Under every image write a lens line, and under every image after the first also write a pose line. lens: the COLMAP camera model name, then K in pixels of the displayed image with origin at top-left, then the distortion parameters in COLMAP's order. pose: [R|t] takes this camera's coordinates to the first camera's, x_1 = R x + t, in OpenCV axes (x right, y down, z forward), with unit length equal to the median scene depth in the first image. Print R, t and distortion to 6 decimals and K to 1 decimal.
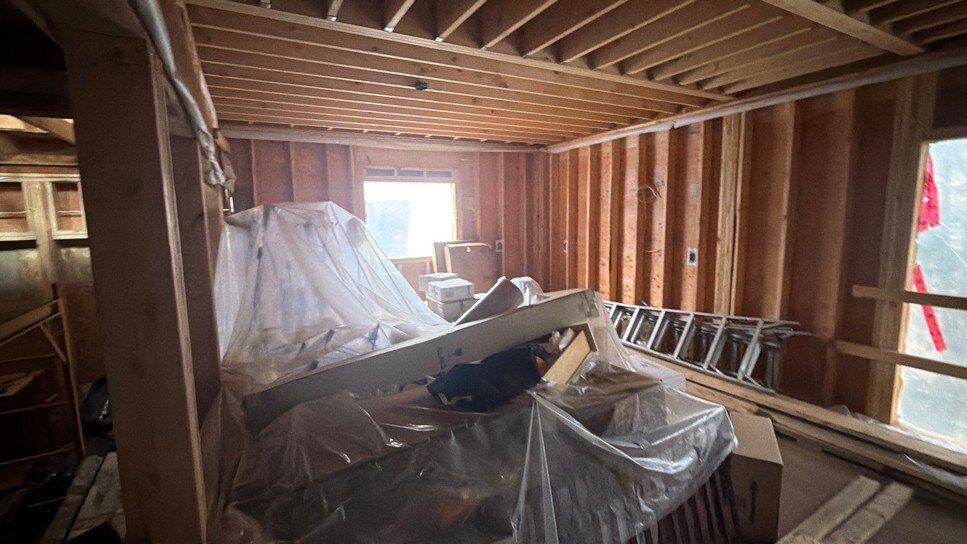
lens RADIAL K [[431.2, 0, 481.0], [0, 431.2, 270.9], [0, 0, 1]] dist [0.003088, -0.001732]
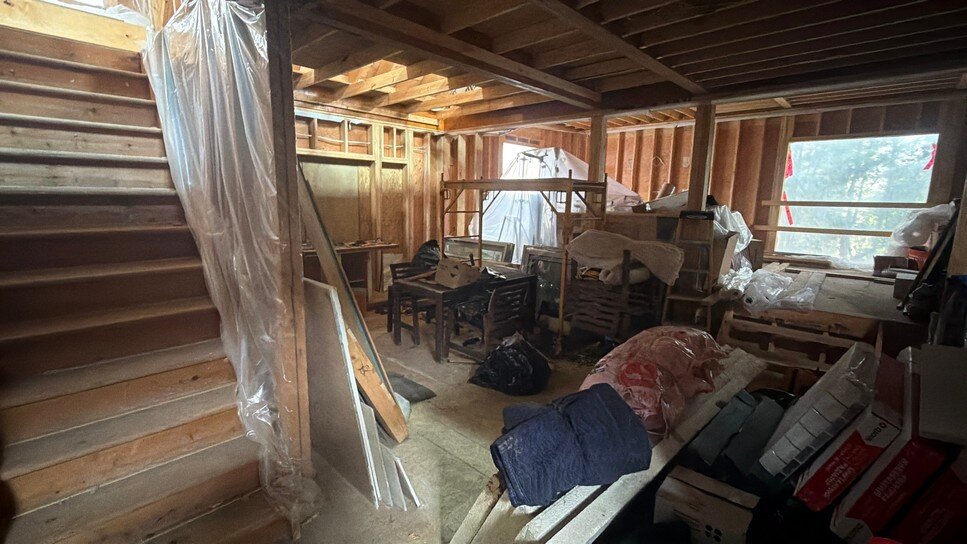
lens RADIAL K [[431.2, 0, 489.7], [0, 431.2, 272.8], [0, 0, 1]] dist [0.003088, -0.001732]
pose [[0.955163, -0.008196, 0.295966, -1.412755], [-0.004606, 0.999085, 0.042531, 0.367156], [-0.296044, -0.041987, 0.954251, -0.942023]]
